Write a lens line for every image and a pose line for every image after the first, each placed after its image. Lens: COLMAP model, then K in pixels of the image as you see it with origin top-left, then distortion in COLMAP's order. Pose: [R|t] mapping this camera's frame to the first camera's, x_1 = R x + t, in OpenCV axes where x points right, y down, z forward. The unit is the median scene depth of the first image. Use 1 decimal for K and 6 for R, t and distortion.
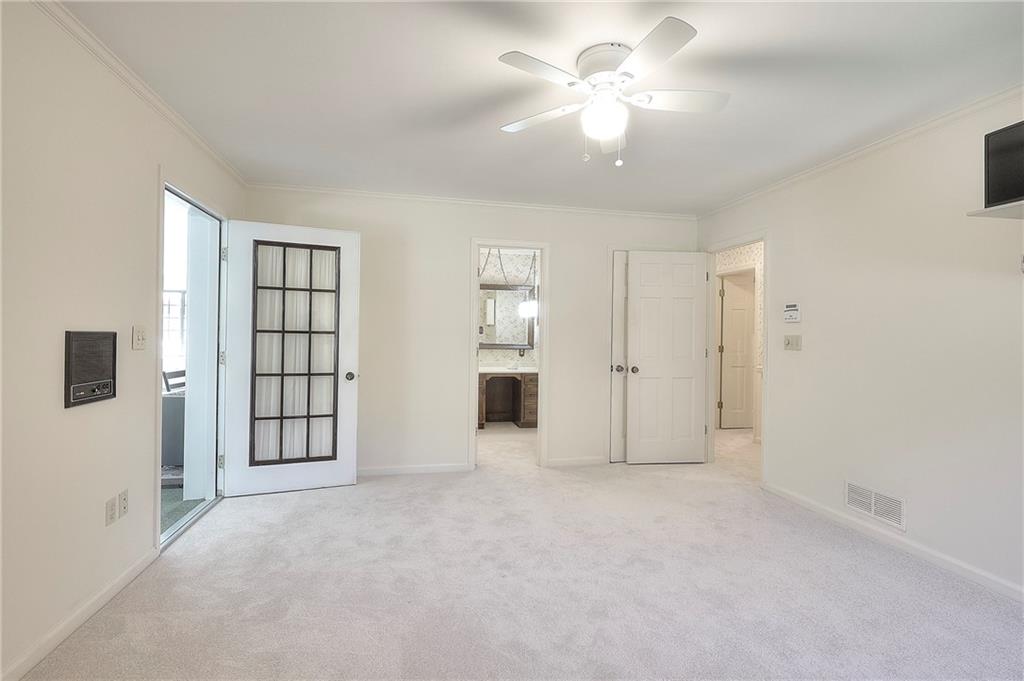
lens RADIAL K [[485.2, 0, 511.7], [0, 485.2, 339.2], [0, 0, 1]] dist [-0.000767, -0.000095]
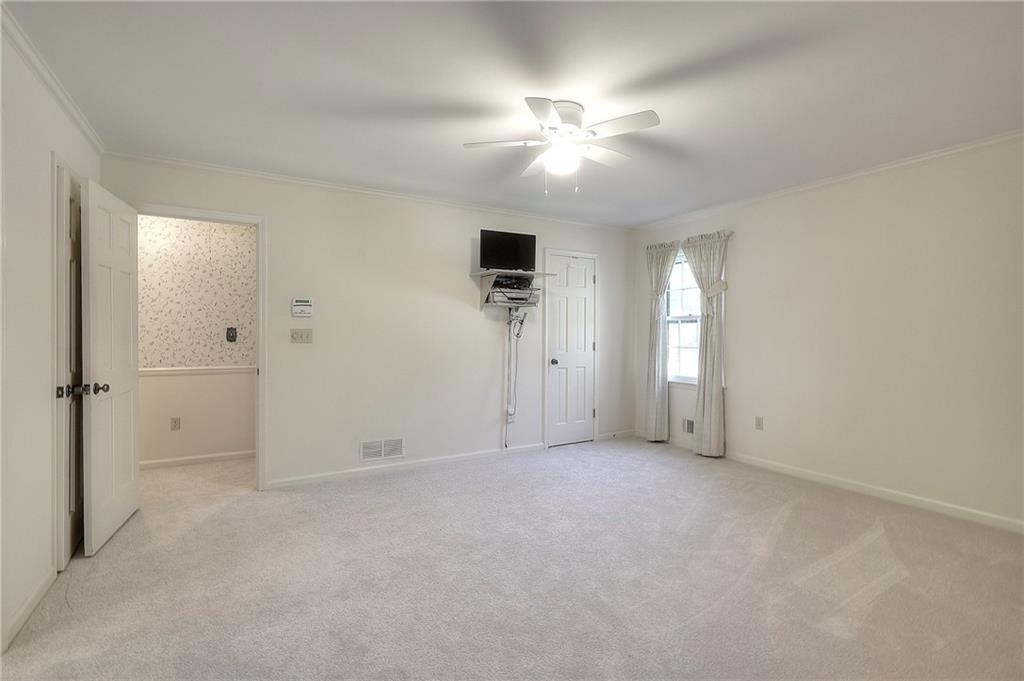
lens RADIAL K [[485.2, 0, 511.5], [0, 485.2, 337.1], [0, 0, 1]] dist [-0.000767, -0.000095]
pose [[-0.334597, -0.025942, 0.942004, -0.665659], [-0.012265, 0.999656, 0.023173, -0.023223], [-0.942281, -0.003801, -0.334800, 1.068360]]
